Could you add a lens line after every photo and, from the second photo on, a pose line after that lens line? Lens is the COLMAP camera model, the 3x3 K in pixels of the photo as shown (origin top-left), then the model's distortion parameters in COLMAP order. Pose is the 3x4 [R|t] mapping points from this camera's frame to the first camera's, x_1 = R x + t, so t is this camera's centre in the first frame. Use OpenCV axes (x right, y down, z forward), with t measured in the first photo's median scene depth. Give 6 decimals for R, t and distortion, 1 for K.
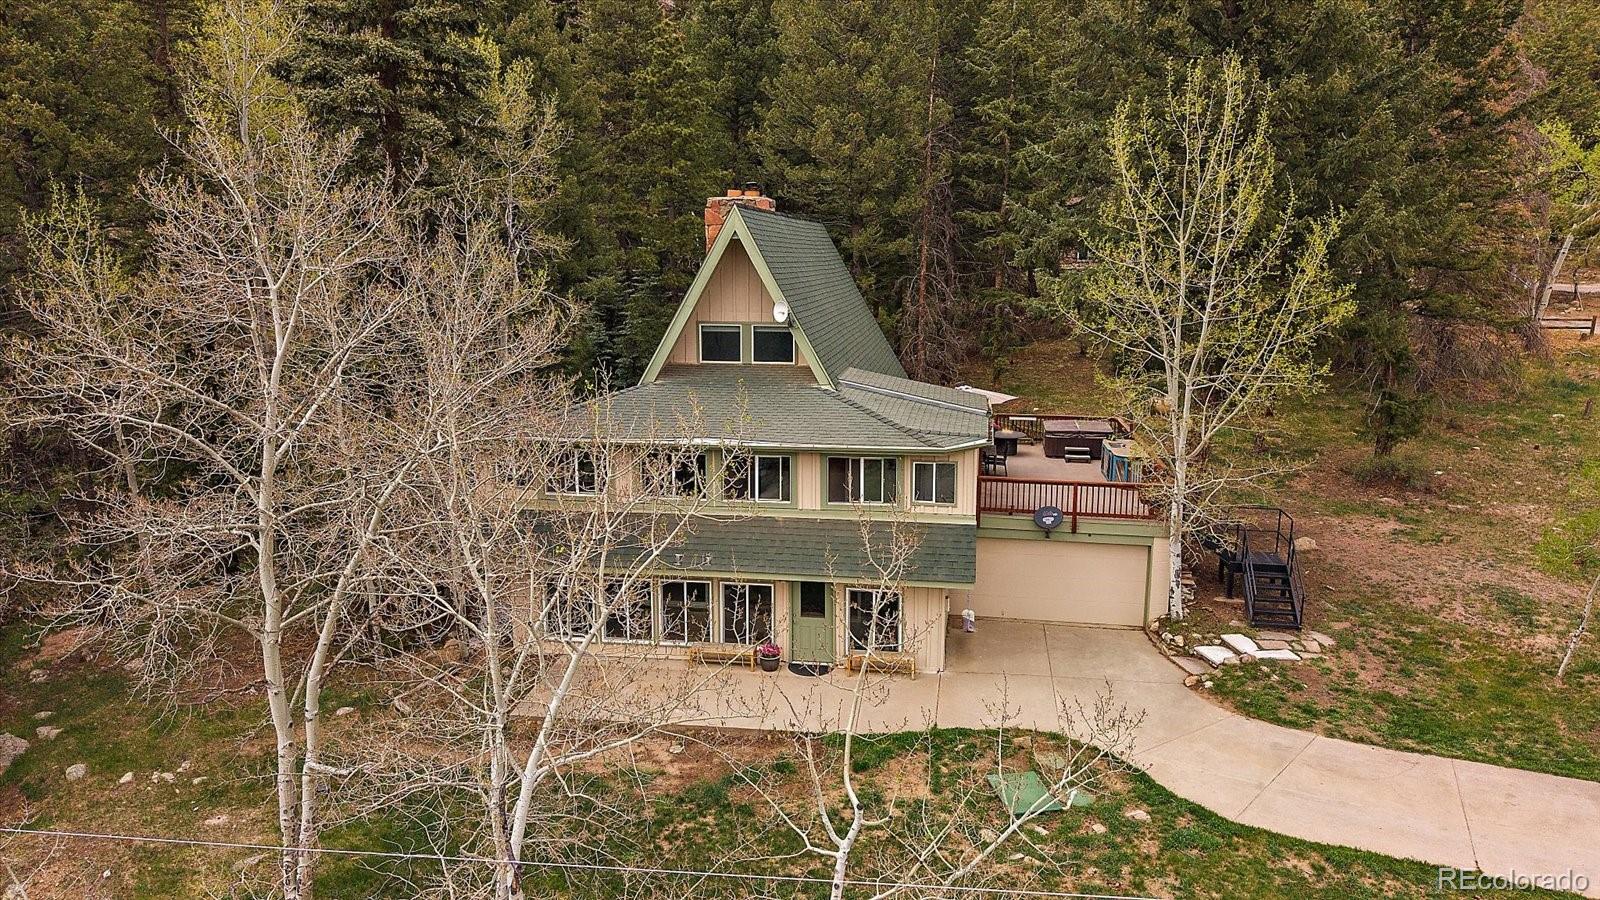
lens RADIAL K [[1102.8, 0, 800.0], [0, 1102.8, 450.0], [0, 0, 1]] dist [0.006838, 0.001486]
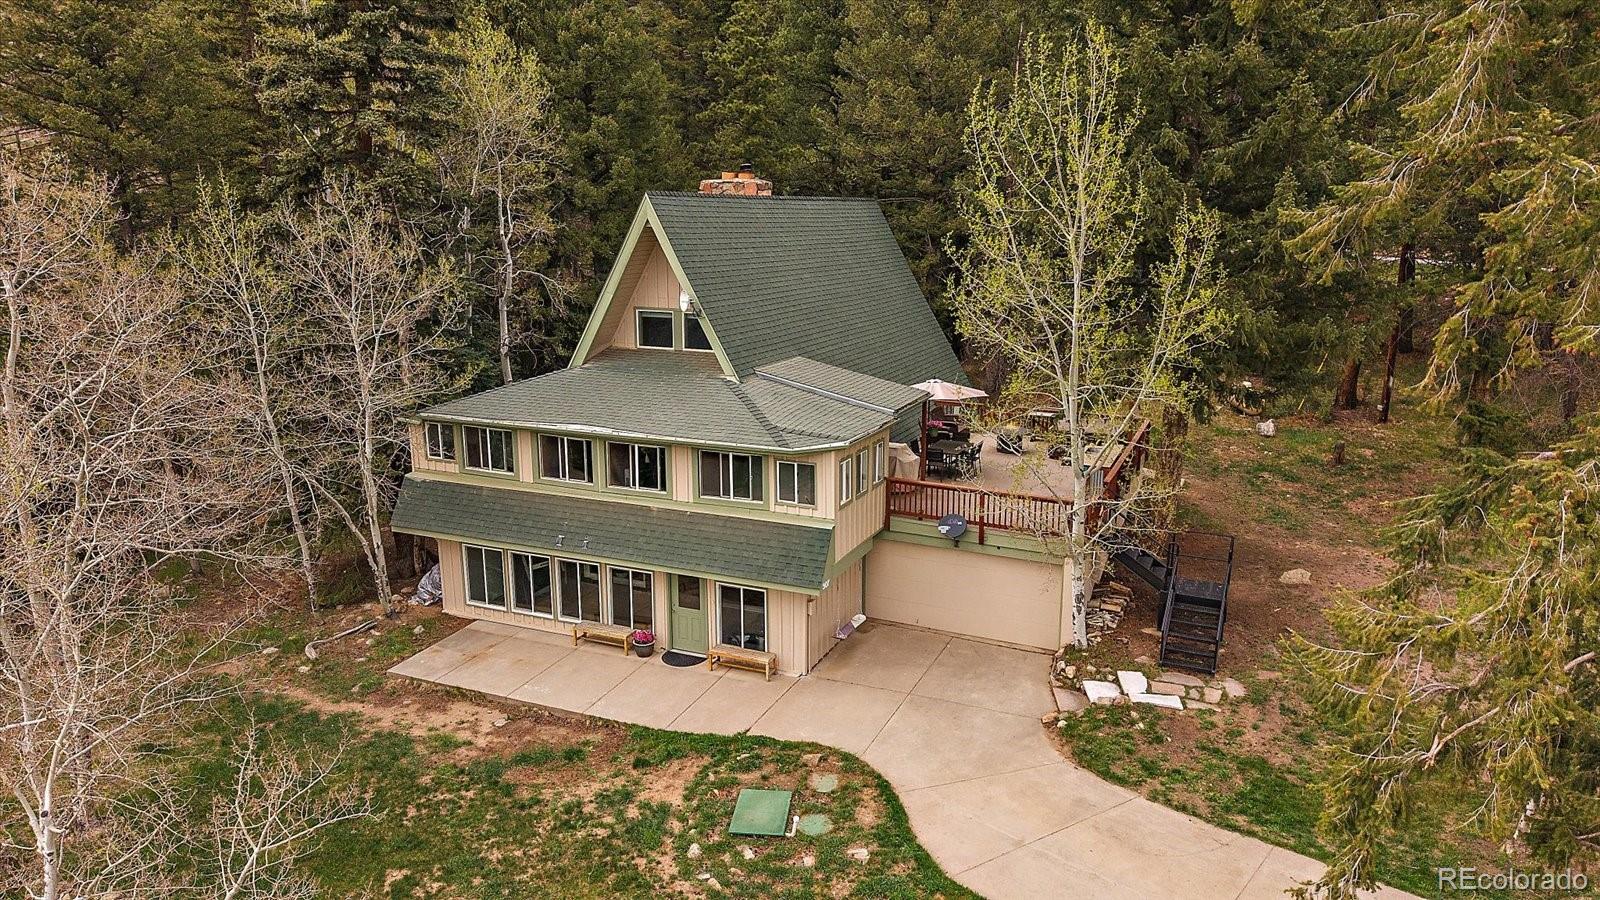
lens RADIAL K [[1102.8, 0, 800.0], [0, 1102.8, 450.0], [0, 0, 1]] dist [0.006838, 0.001486]
pose [[0.961244, 0.058276, -0.269470, 0.377681], [-0.048967, 0.997953, 0.041143, -0.038714], [0.271316, -0.026354, 0.962129, 0.066967]]
